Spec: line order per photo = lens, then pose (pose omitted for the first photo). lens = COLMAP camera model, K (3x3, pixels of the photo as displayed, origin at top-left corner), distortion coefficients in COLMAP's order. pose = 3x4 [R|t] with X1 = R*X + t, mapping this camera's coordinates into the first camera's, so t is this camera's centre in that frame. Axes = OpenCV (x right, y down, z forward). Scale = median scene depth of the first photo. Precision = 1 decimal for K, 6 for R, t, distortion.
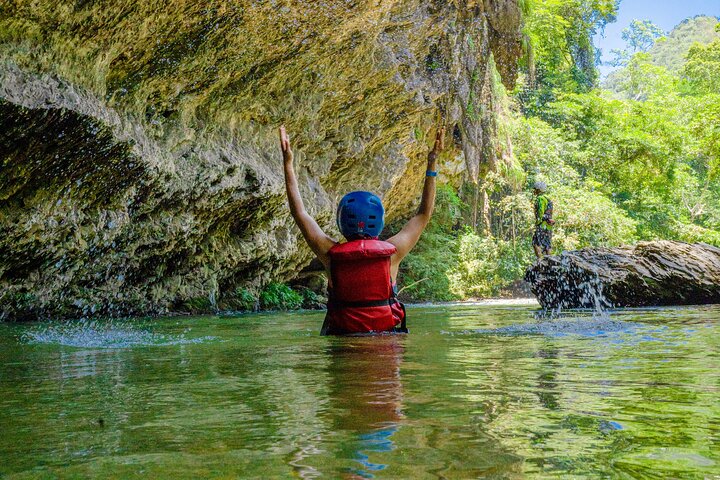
lens RADIAL K [[1007.1, 0, 360.0], [0, 1007.1, 240.0], [0, 0, 1]] dist [0.013888, 0.057091]
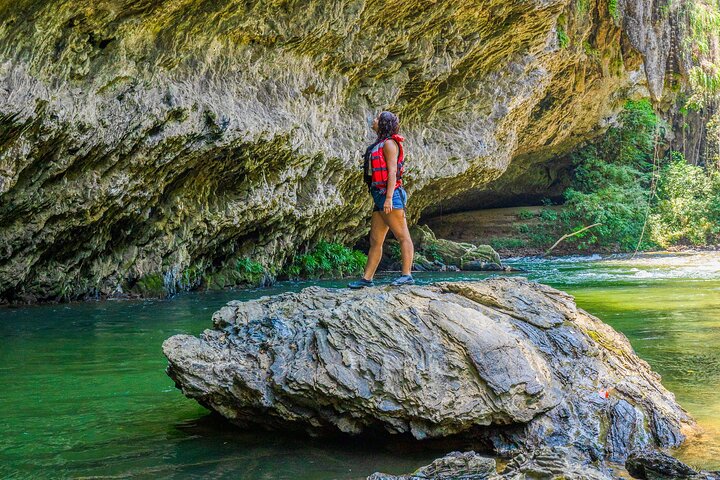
lens RADIAL K [[1007.1, 0, 360.0], [0, 1007.1, 240.0], [0, 0, 1]] dist [0.013888, 0.057091]
pose [[0.929368, 0.019101, -0.368659, 0.281333], [0.017911, 0.995151, 0.096712, -0.044234], [0.368719, -0.096485, 0.924520, 0.321083]]
